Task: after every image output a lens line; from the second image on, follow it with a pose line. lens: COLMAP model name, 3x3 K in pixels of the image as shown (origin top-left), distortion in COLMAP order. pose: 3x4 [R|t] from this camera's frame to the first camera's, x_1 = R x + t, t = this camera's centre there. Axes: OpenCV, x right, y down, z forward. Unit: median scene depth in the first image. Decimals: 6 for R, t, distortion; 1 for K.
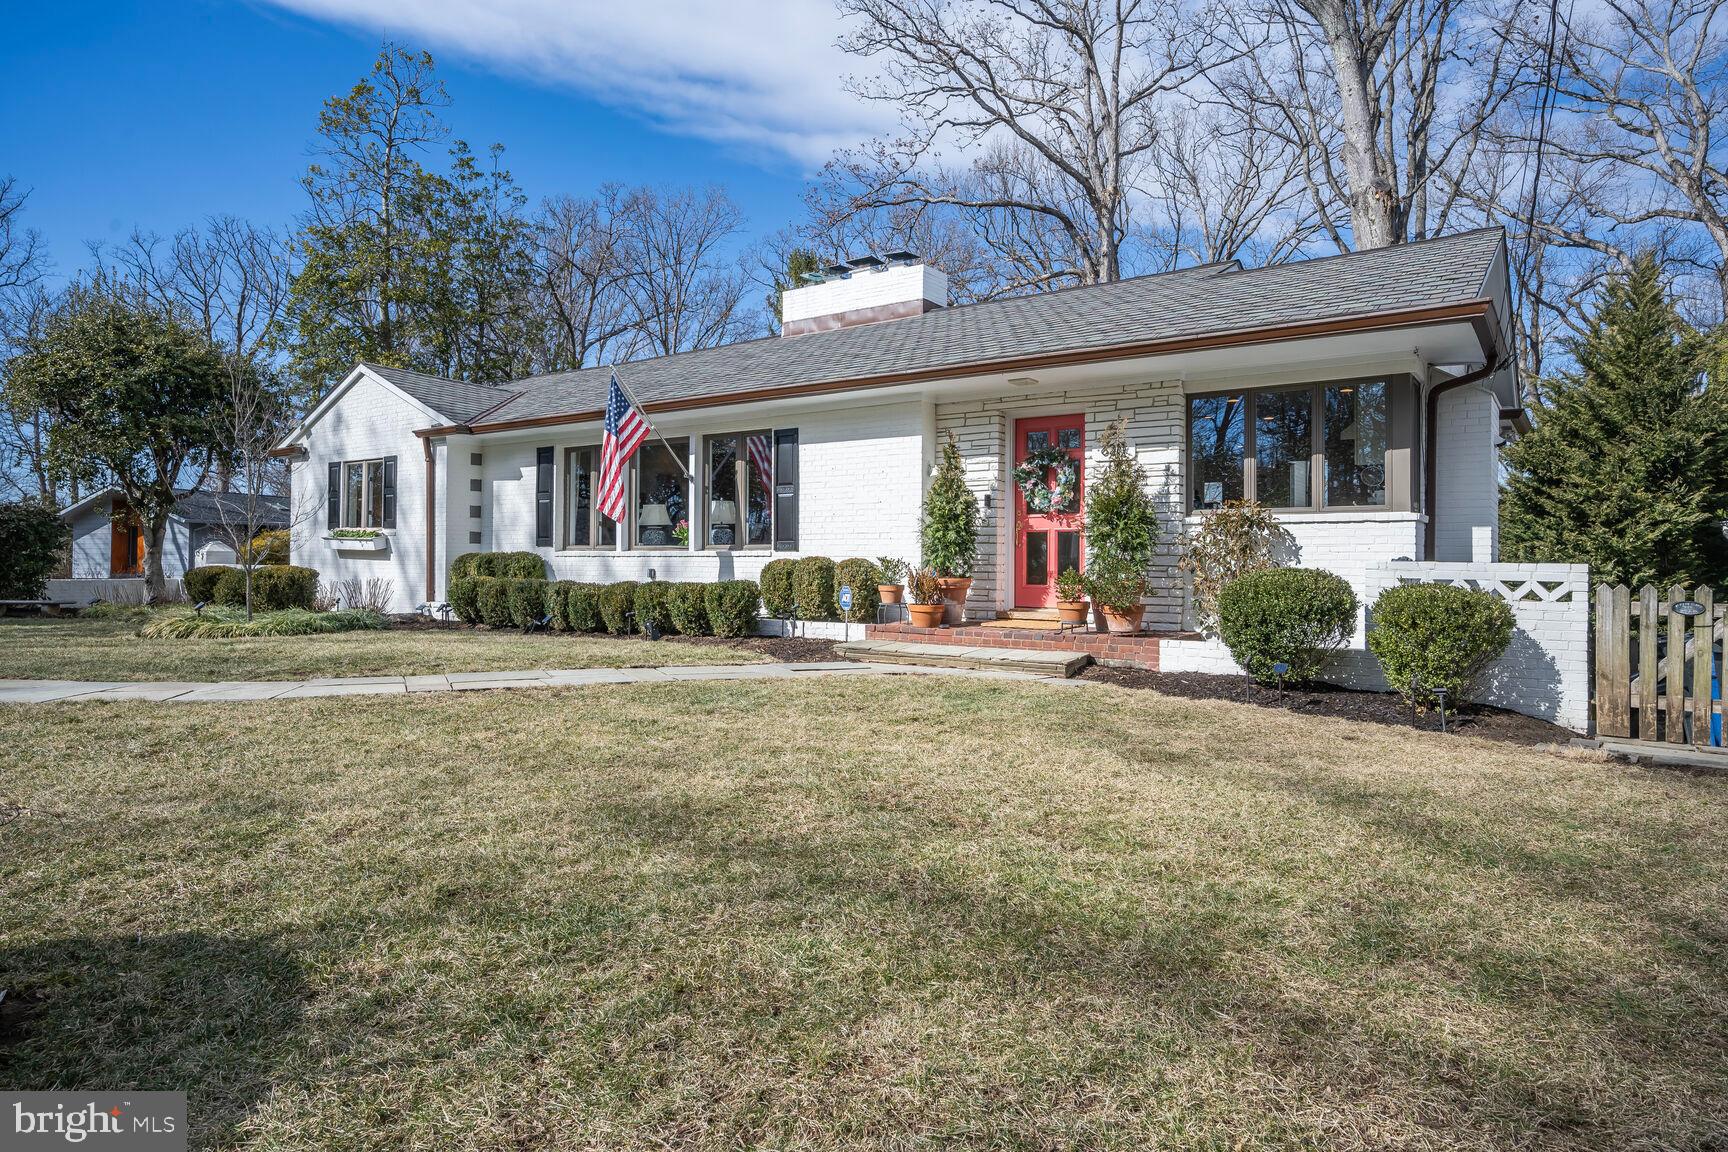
lens RADIAL K [[948.9, 0, 864.5], [0, 948.9, 565.3], [0, 0, 1]] dist [-0.005152, -0.000258]
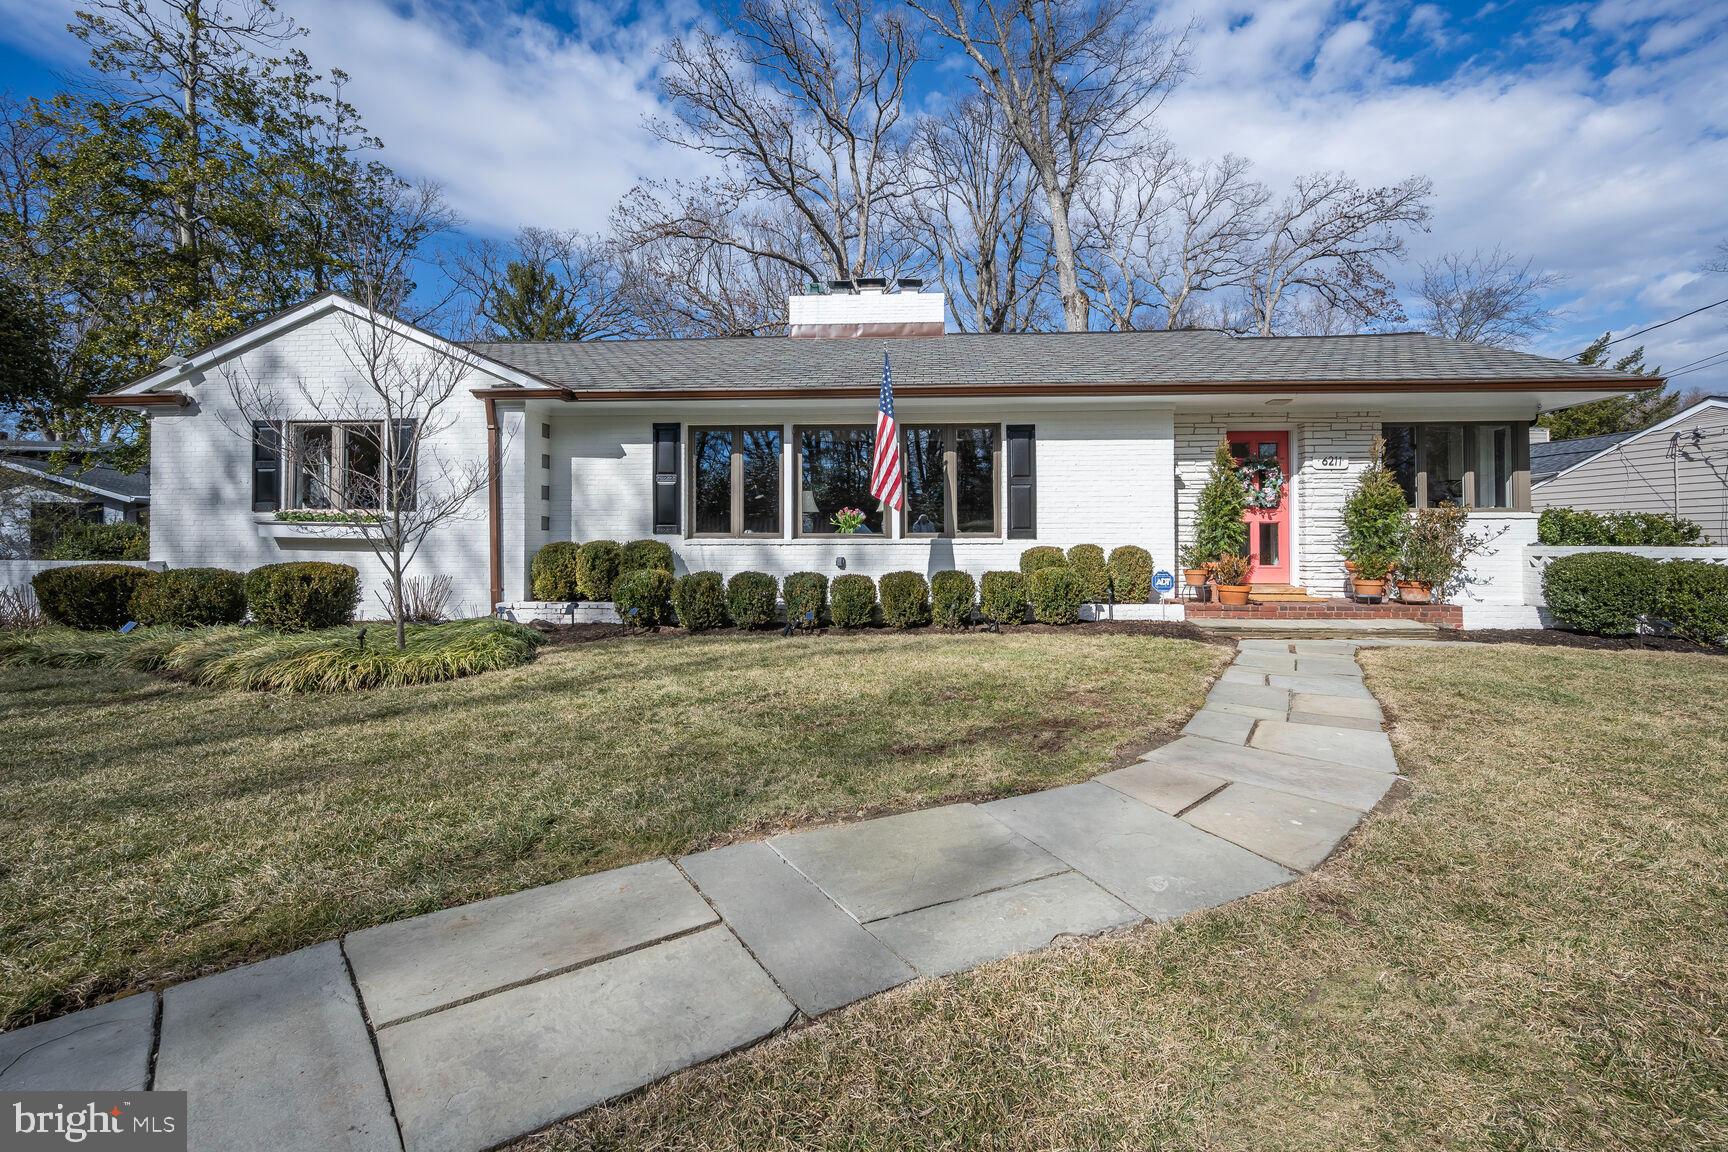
lens RADIAL K [[700.2, 0, 862.8], [0, 700.2, 541.5], [0, 0, 1]] dist [-0.001058, -0.000142]
pose [[0.855526, -0.008514, 0.517690, -0.518355], [0.008882, 0.999959, 0.001768, -0.012086], [-0.517683, 0.003086, 0.855567, 0.334842]]
